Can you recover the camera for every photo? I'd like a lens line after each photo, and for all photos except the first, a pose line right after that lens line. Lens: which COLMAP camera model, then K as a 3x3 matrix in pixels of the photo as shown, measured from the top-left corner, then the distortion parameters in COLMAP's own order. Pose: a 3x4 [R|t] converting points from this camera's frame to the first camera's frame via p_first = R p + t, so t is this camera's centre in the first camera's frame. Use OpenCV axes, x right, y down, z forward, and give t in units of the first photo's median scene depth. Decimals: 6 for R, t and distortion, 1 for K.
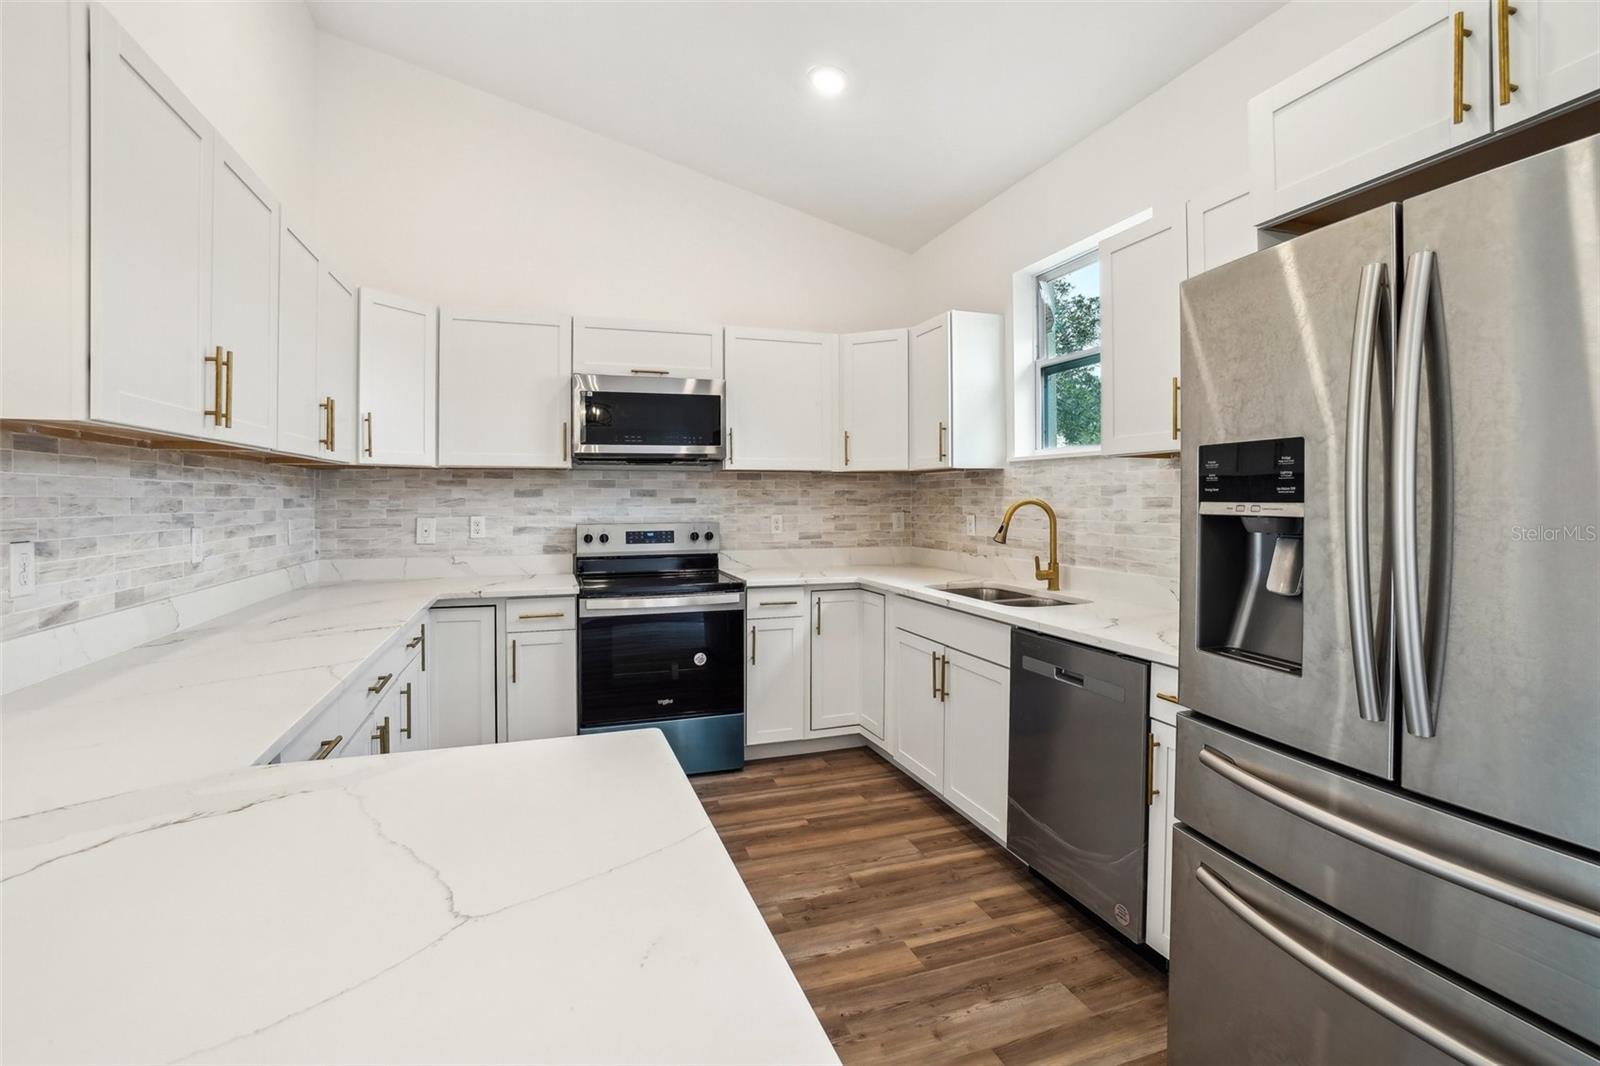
lens RADIAL K [[729.8, 0, 805.5], [0, 729.8, 491.4], [0, 0, 1]] dist [-0.031304, 0.007255]
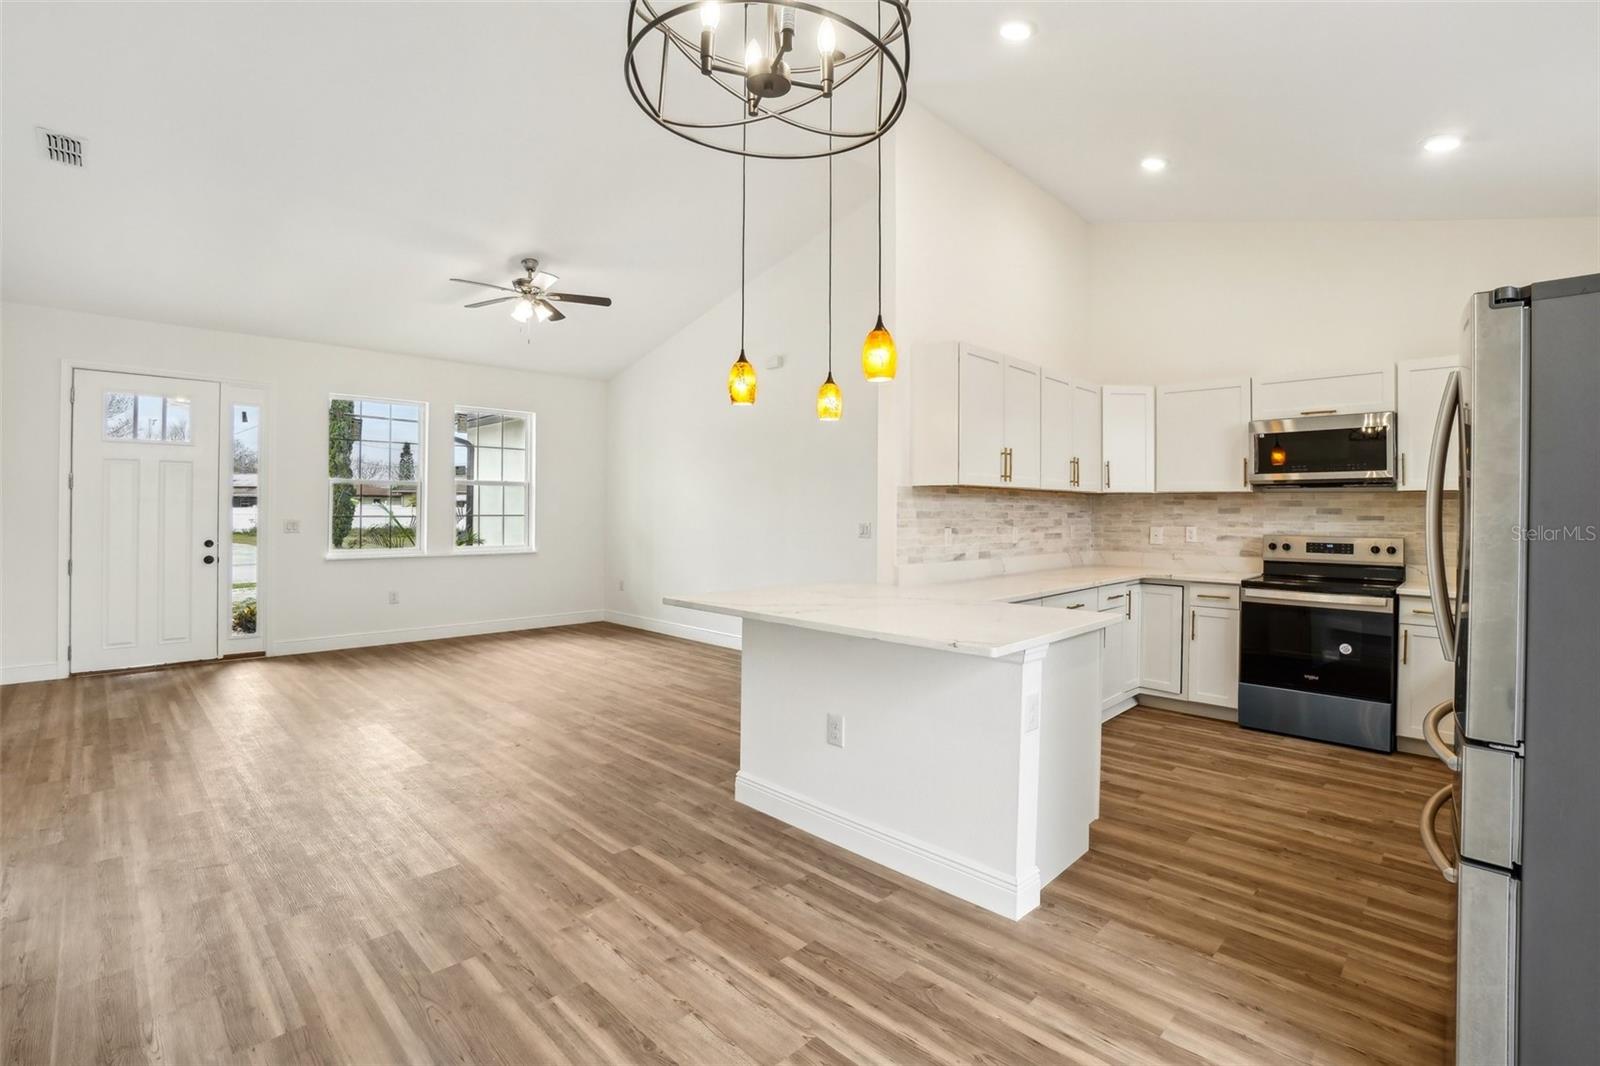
lens RADIAL K [[737.8, 0, 793.3], [0, 737.8, 520.0], [0, 0, 1]] dist [-0.019145, 0.000800]
pose [[0.433560, 0.018266, -0.900940, 0.547349], [-0.002364, 0.999814, 0.019134, -0.004658], [0.901122, -0.006166, 0.433522, -0.349696]]
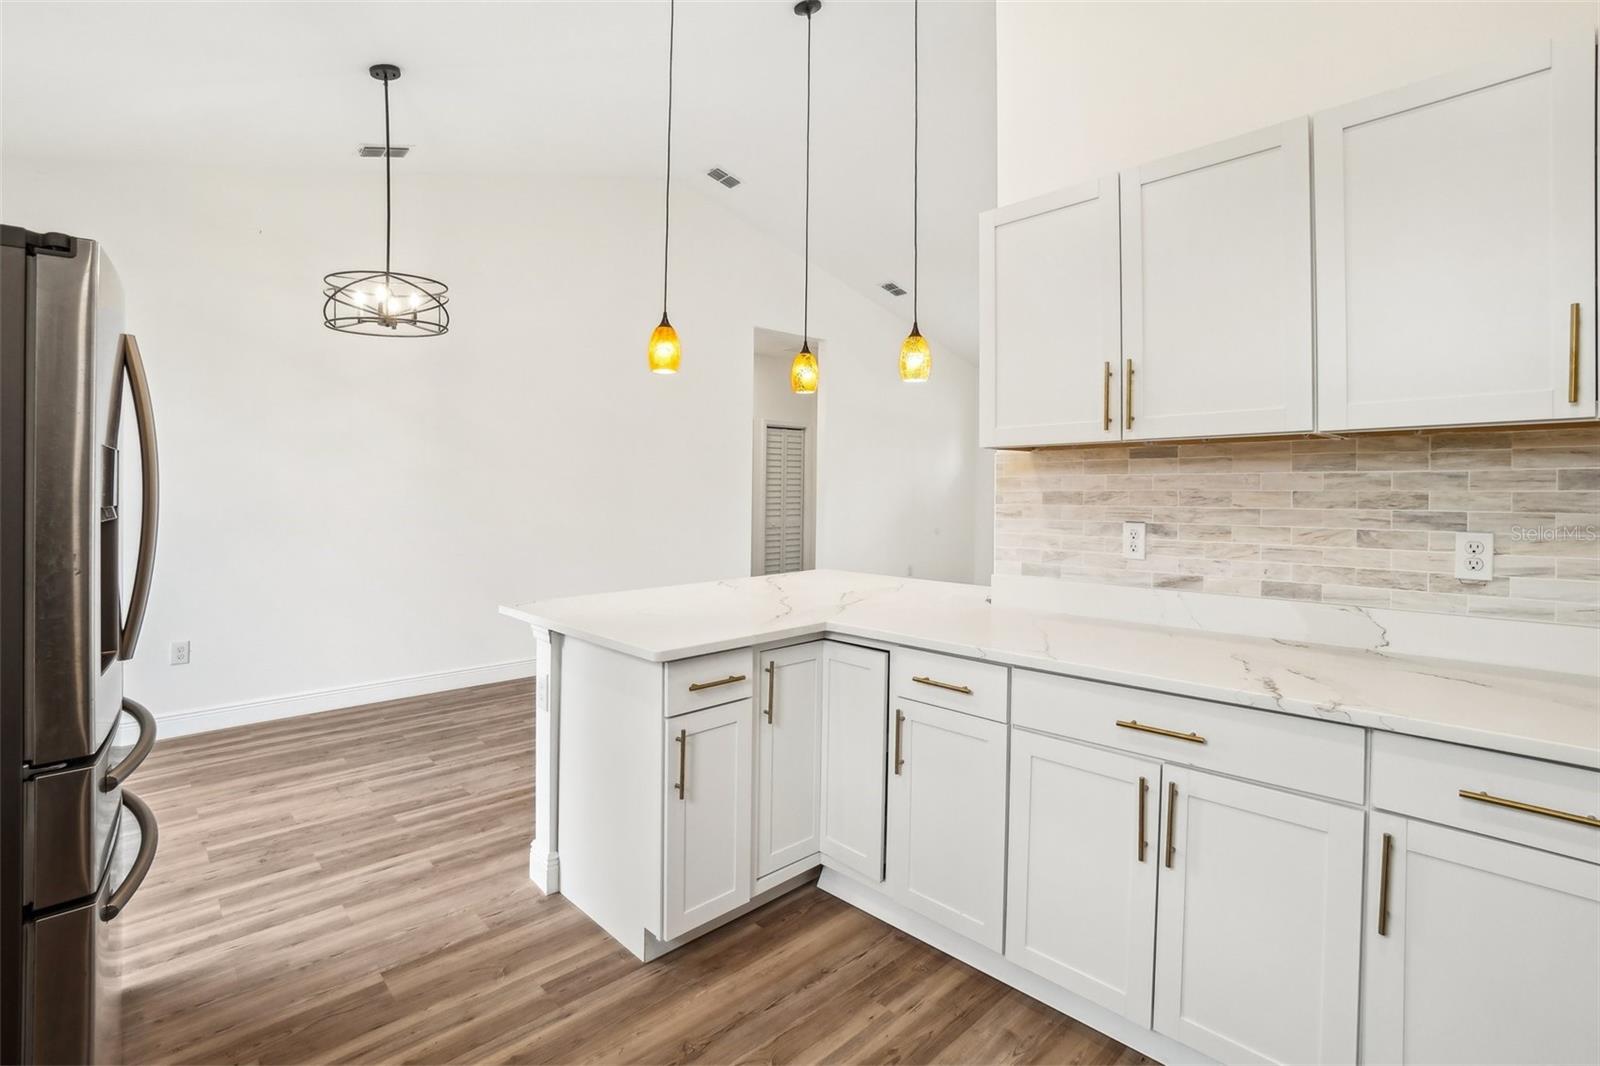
lens RADIAL K [[729.8, 0, 805.5], [0, 729.8, 491.4], [0, 0, 1]] dist [-0.031304, 0.007255]
pose [[-0.914237, 0.006558, -0.405126, 0.050647], [0.009308, 0.999945, -0.004818, 0.004177], [0.405072, -0.008176, -0.914248, 0.943170]]
